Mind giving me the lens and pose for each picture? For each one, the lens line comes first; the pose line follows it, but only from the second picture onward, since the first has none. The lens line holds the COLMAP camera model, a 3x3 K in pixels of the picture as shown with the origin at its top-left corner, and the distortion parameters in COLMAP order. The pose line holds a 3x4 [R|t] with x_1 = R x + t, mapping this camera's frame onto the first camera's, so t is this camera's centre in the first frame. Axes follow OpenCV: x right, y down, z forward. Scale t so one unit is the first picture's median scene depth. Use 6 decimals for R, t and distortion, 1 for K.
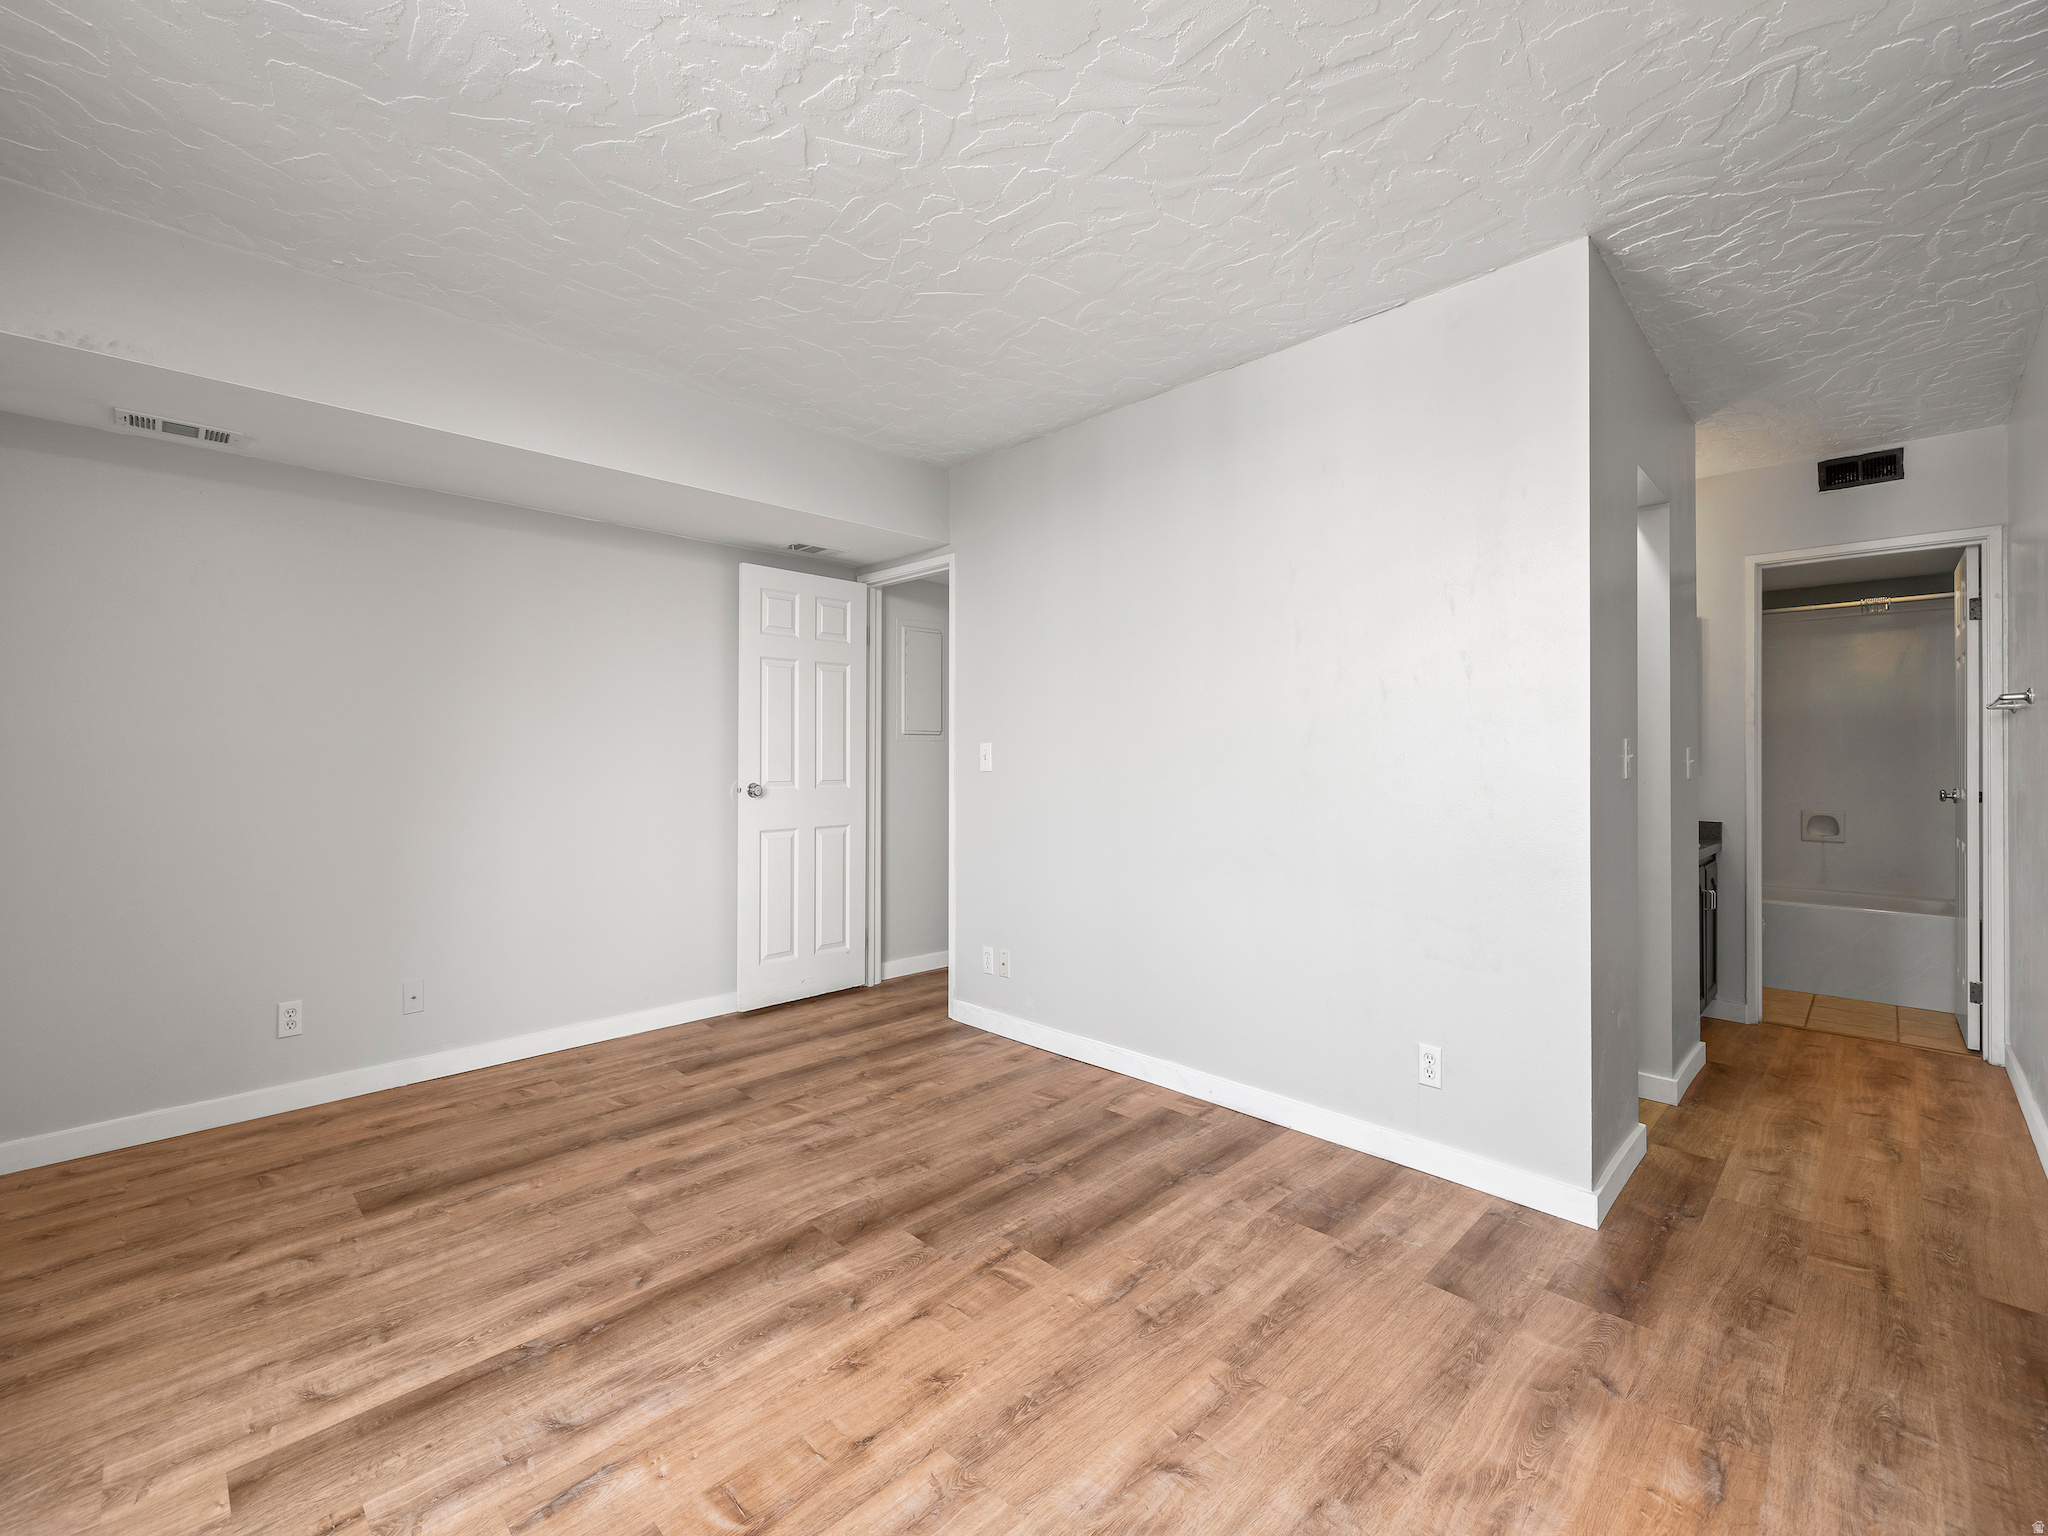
lens RADIAL K [[859.8, 0, 1003.8], [0, 859.8, 749.7], [0, 0, 1]] dist [-0.001373, -0.000430]
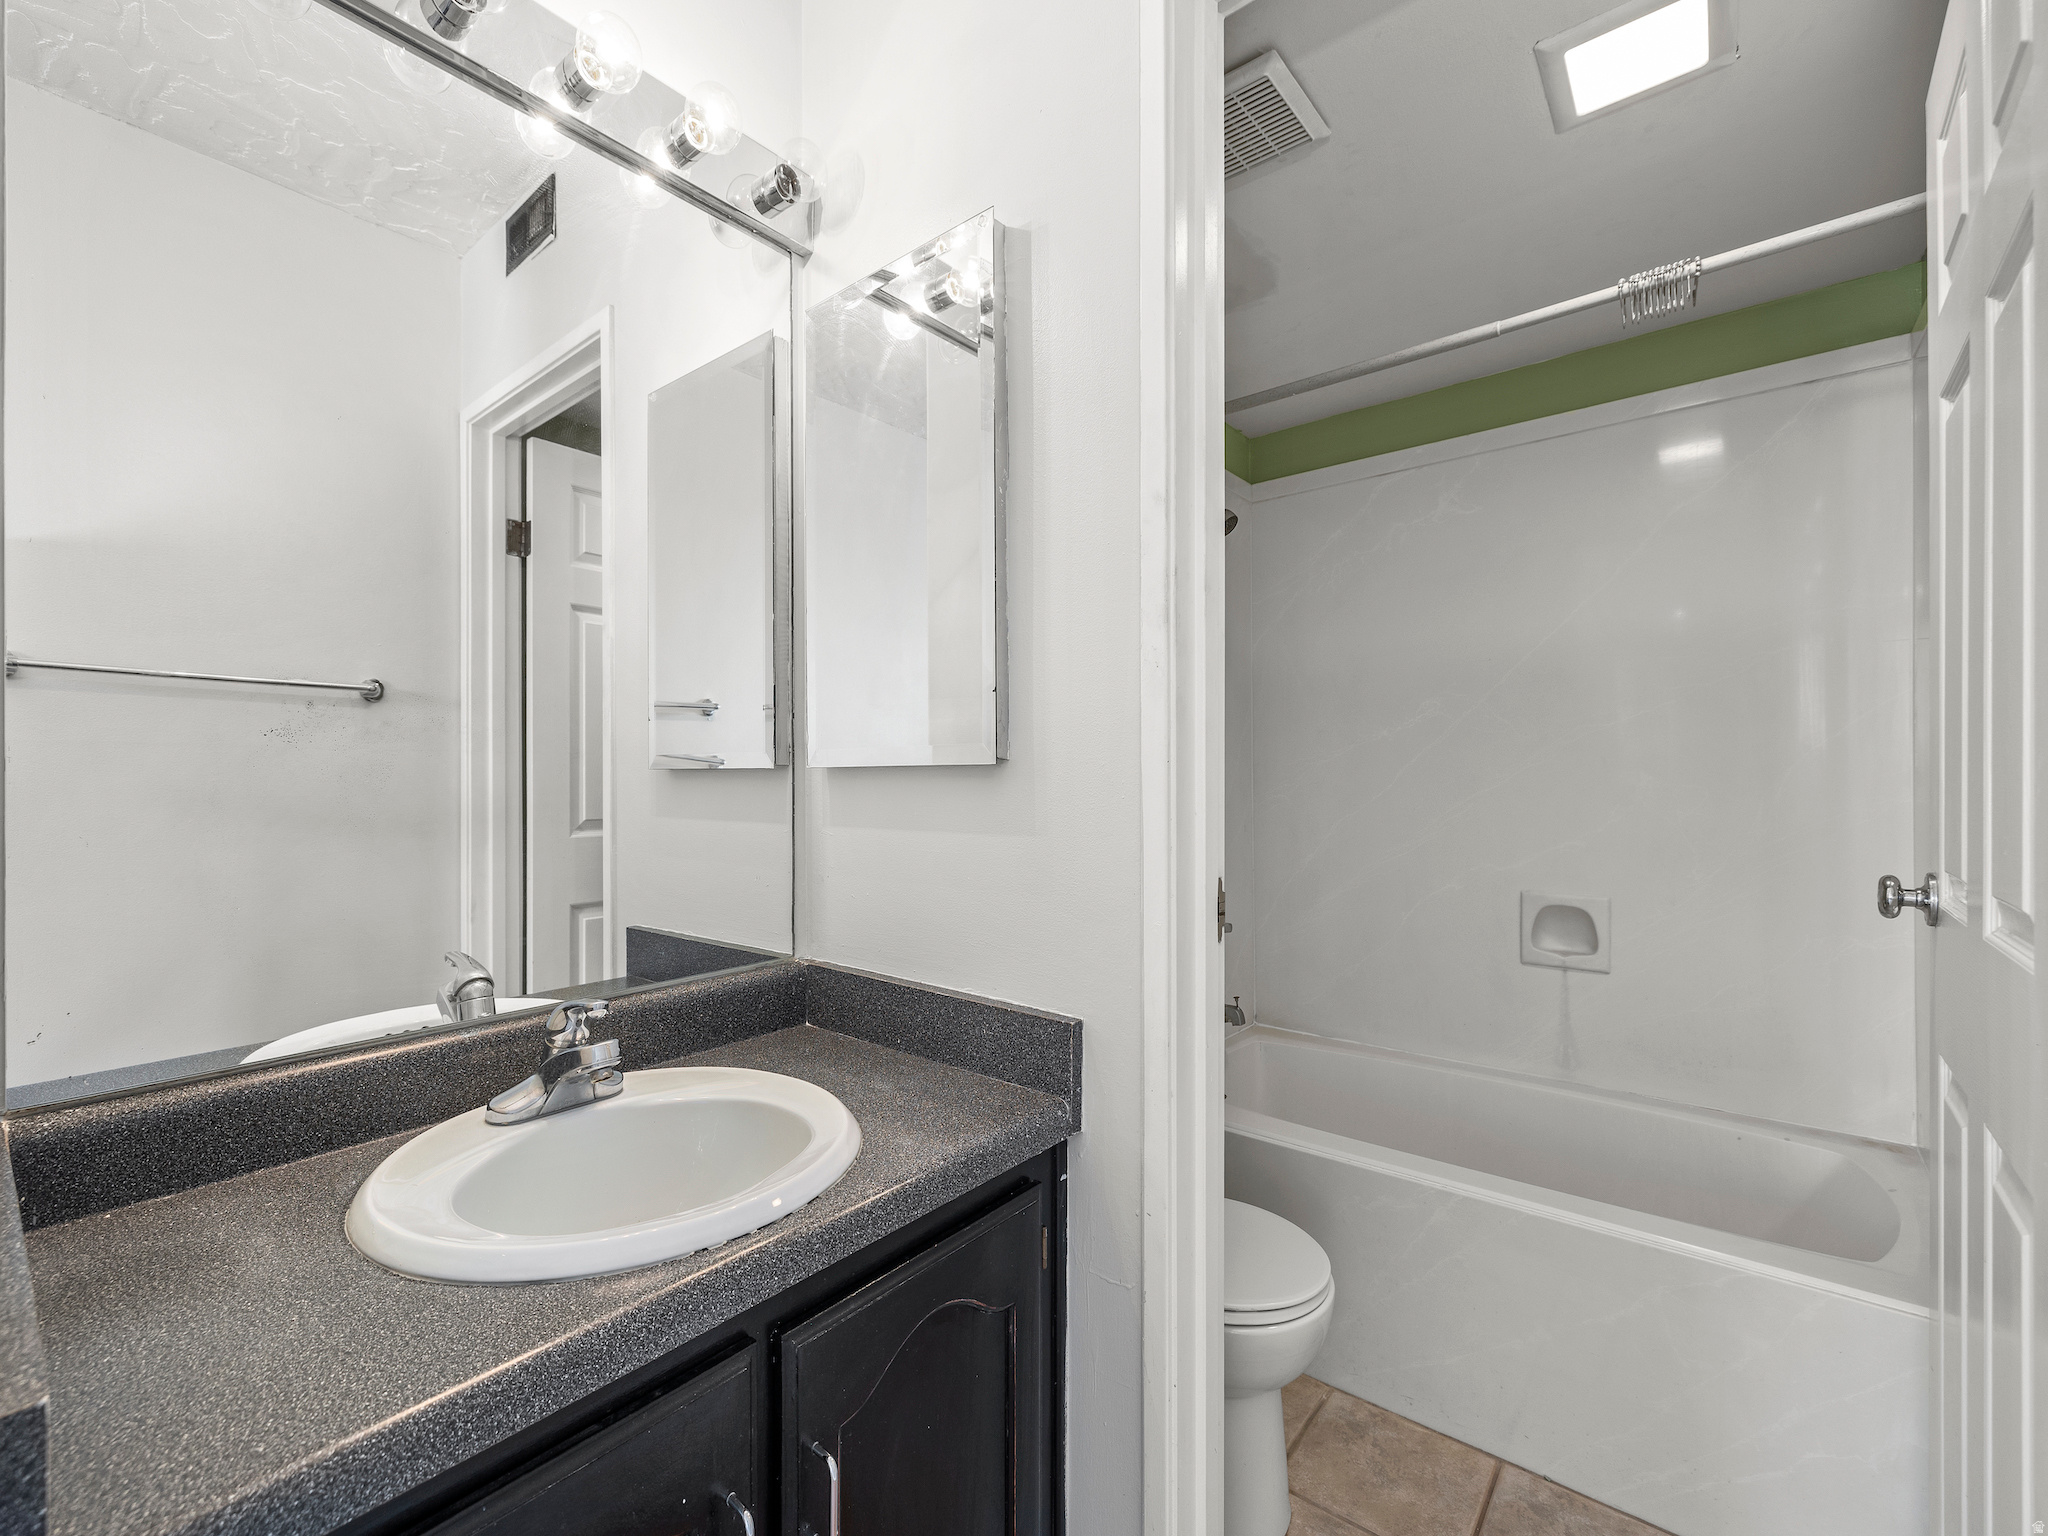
lens RADIAL K [[891.6, 0, 908.5], [0, 891.6, 768.4], [0, 0, 1]] dist [-0.019977, -0.000994]
pose [[0.998159, -0.001139, 0.060635, 0.300813], [0.001567, 0.999974, -0.007002, 0.005592], [-0.060625, 0.007084, 0.998135, 0.291255]]
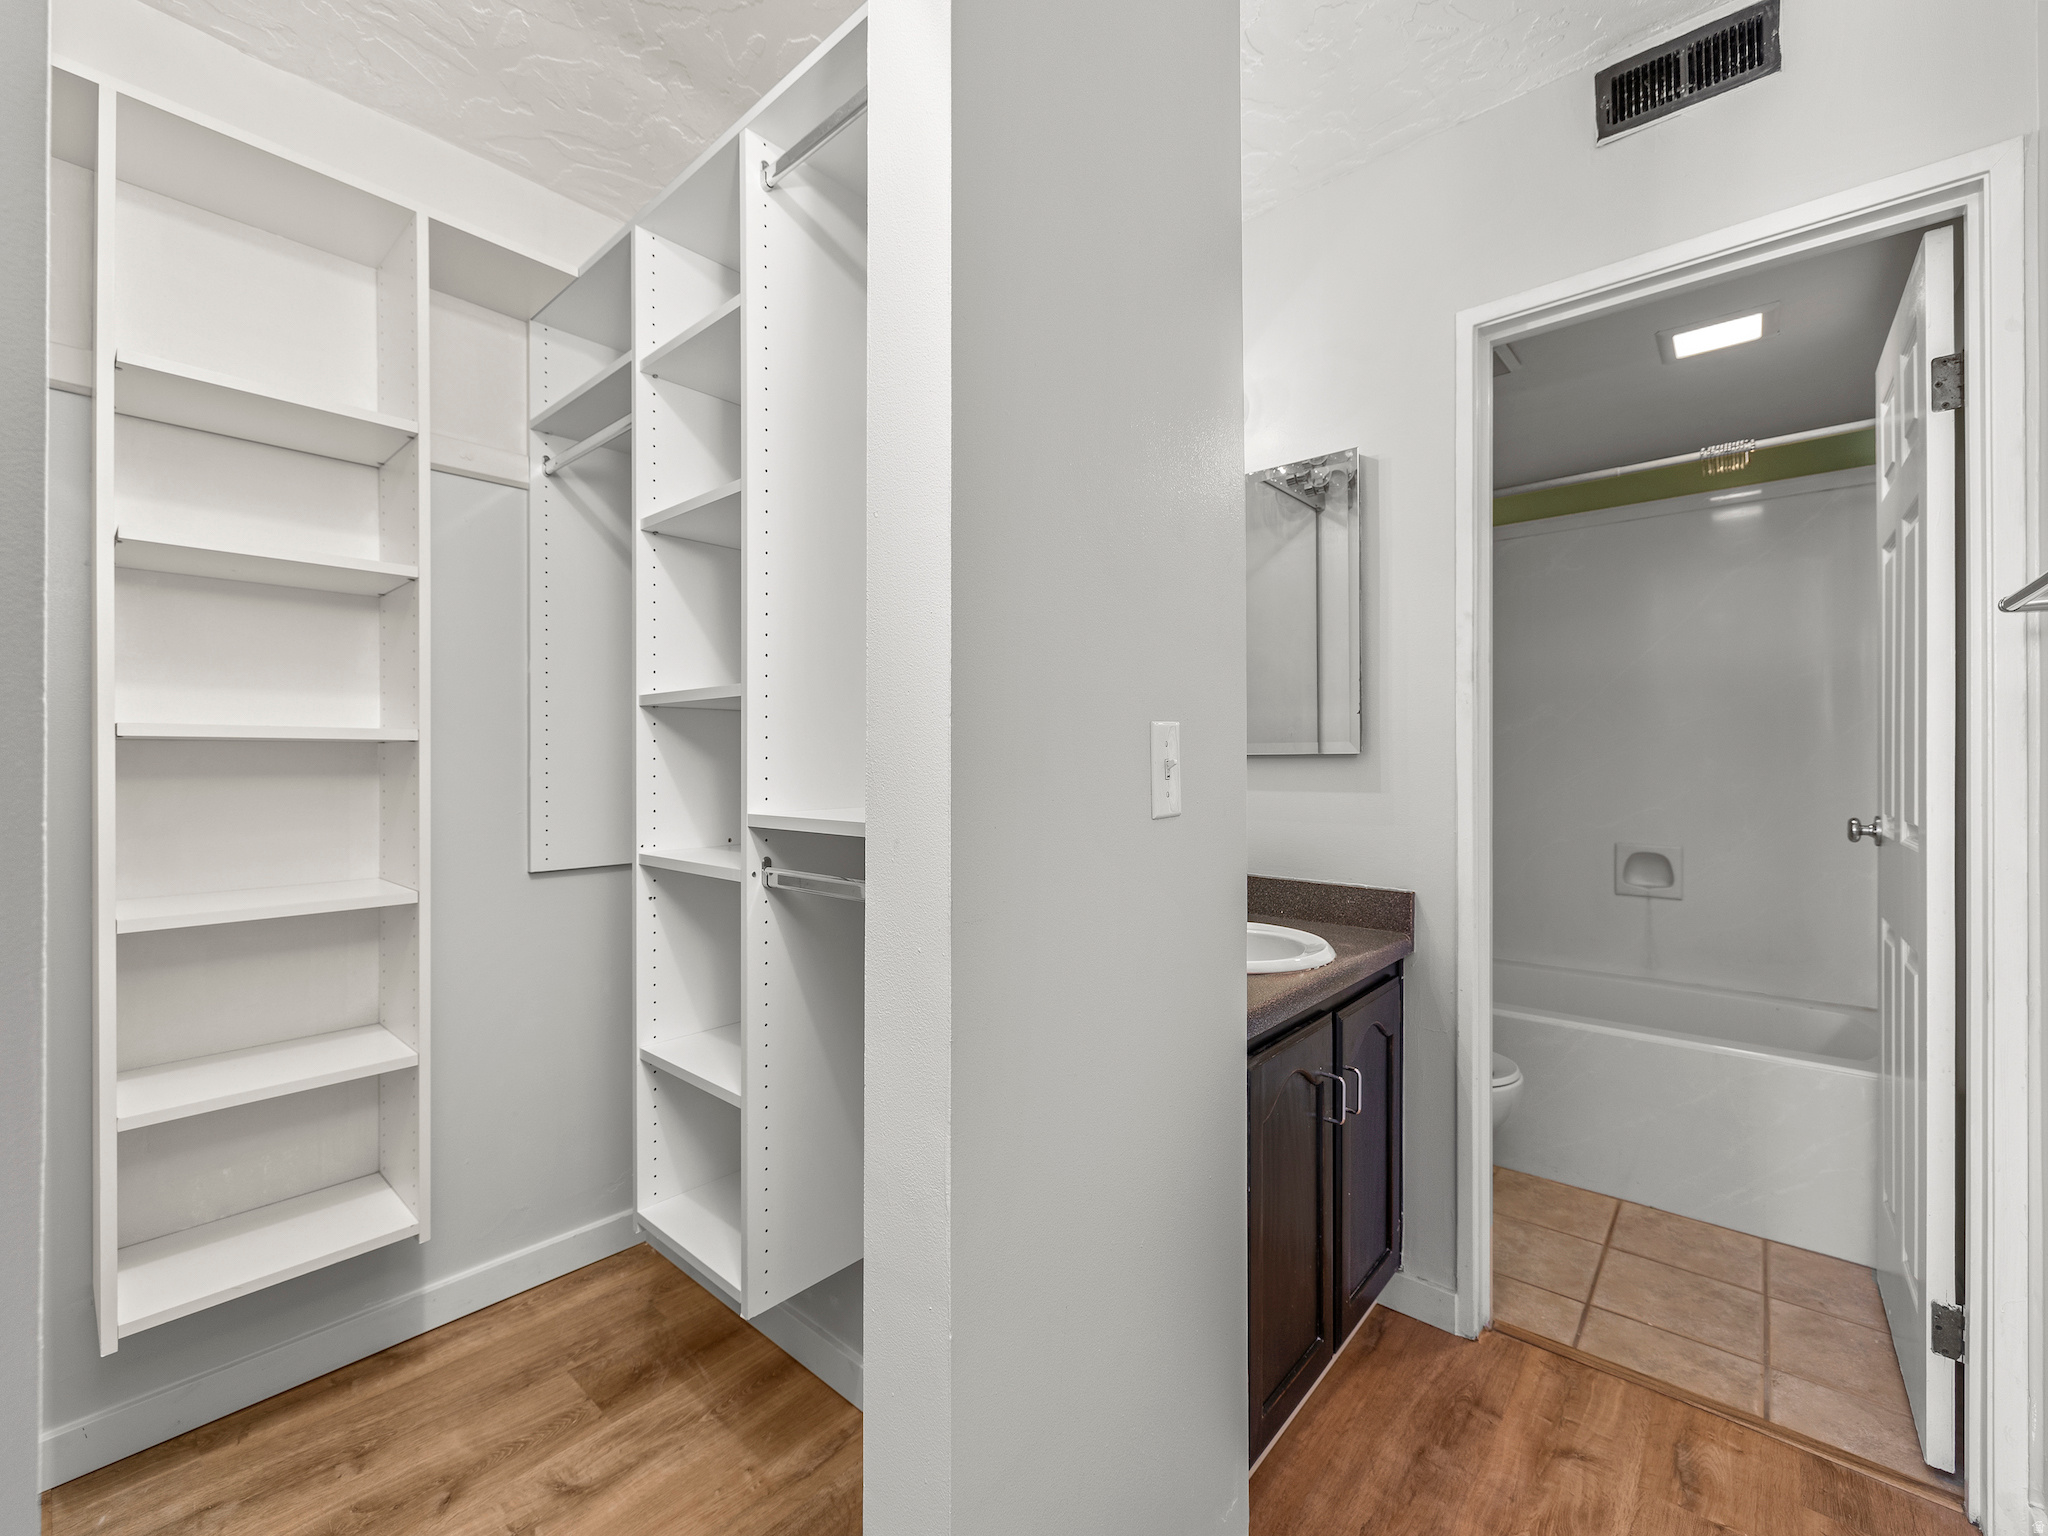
lens RADIAL K [[875.7, 0, 986.0], [0, 875.7, 753.5], [0, 0, 1]] dist [0.000234, 0.000587]
pose [[0.997092, -0.001212, 0.076198, 0.223587], [0.001040, 0.999997, 0.002307, 0.003457], [-0.076200, -0.002221, 0.997090, 0.213915]]
